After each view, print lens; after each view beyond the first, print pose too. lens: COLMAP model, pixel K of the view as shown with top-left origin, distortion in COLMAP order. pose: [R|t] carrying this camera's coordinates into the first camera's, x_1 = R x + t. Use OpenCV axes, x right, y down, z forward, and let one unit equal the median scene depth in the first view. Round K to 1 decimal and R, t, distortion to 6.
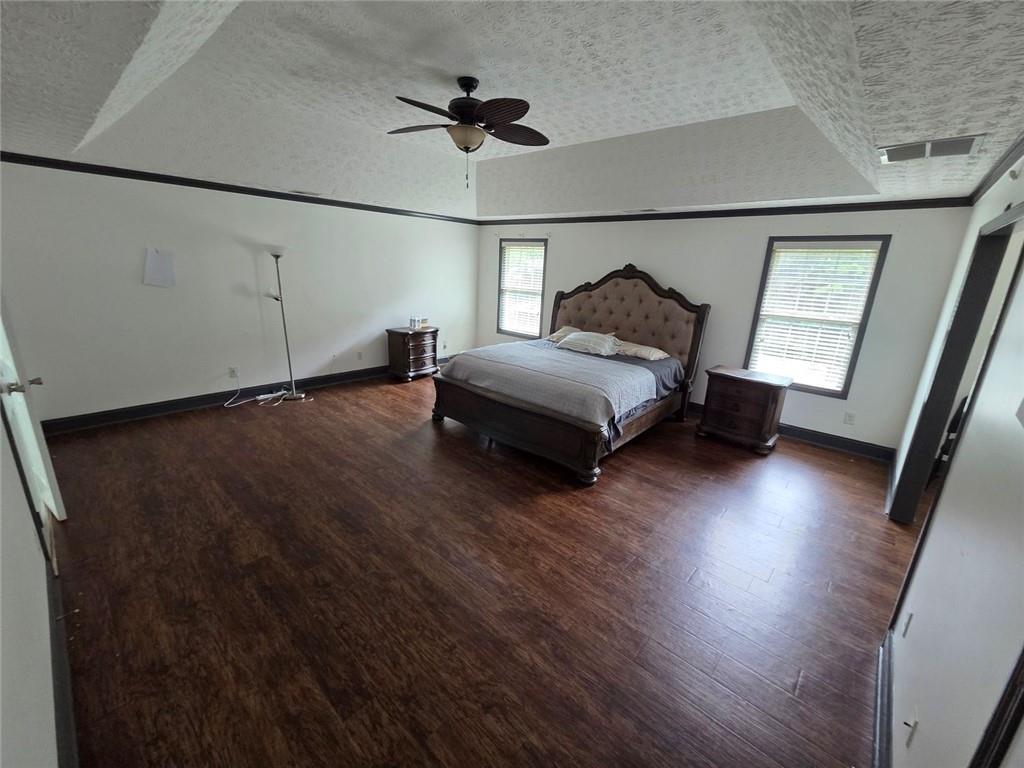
lens RADIAL K [[417.6, 0, 508.4], [0, 417.6, 383.3], [0, 0, 1]] dist [0.002459, 0.000504]
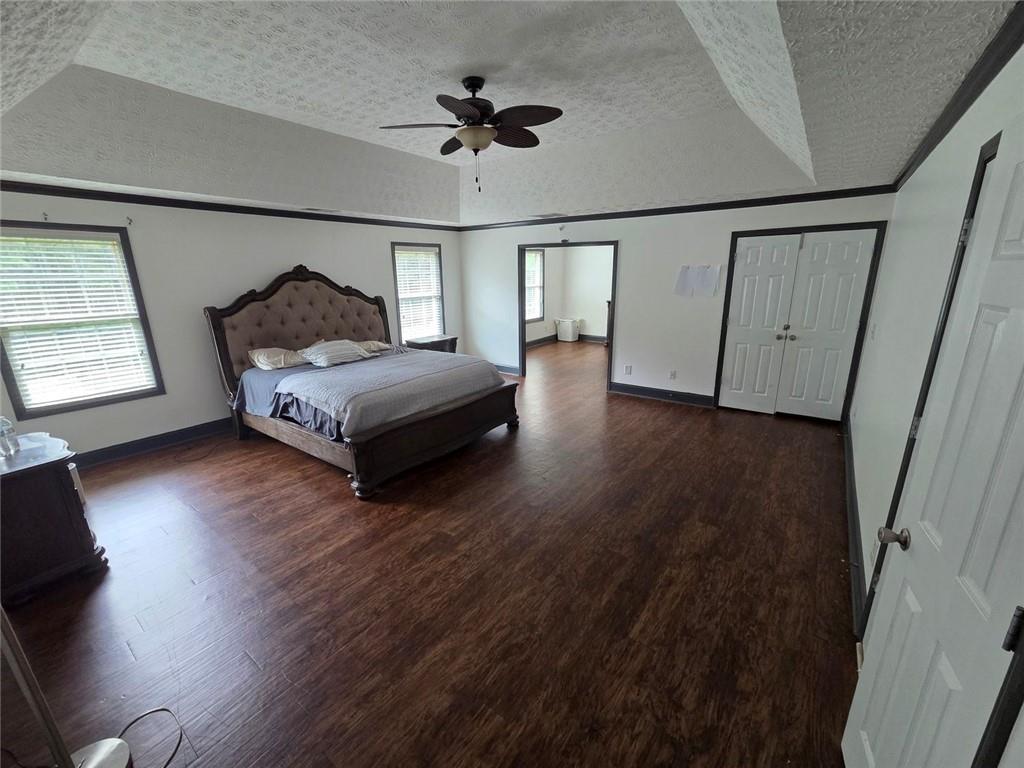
lens RADIAL K [[417.6, 0, 506.5], [0, 417.6, 384.3], [0, 0, 1]] dist [0.002459, 0.000504]
pose [[-0.092131, -0.301145, 0.949117, -0.857287], [0.280976, 0.906574, 0.314921, -0.256204], [-0.955282, 0.295694, 0.001091, 0.787703]]
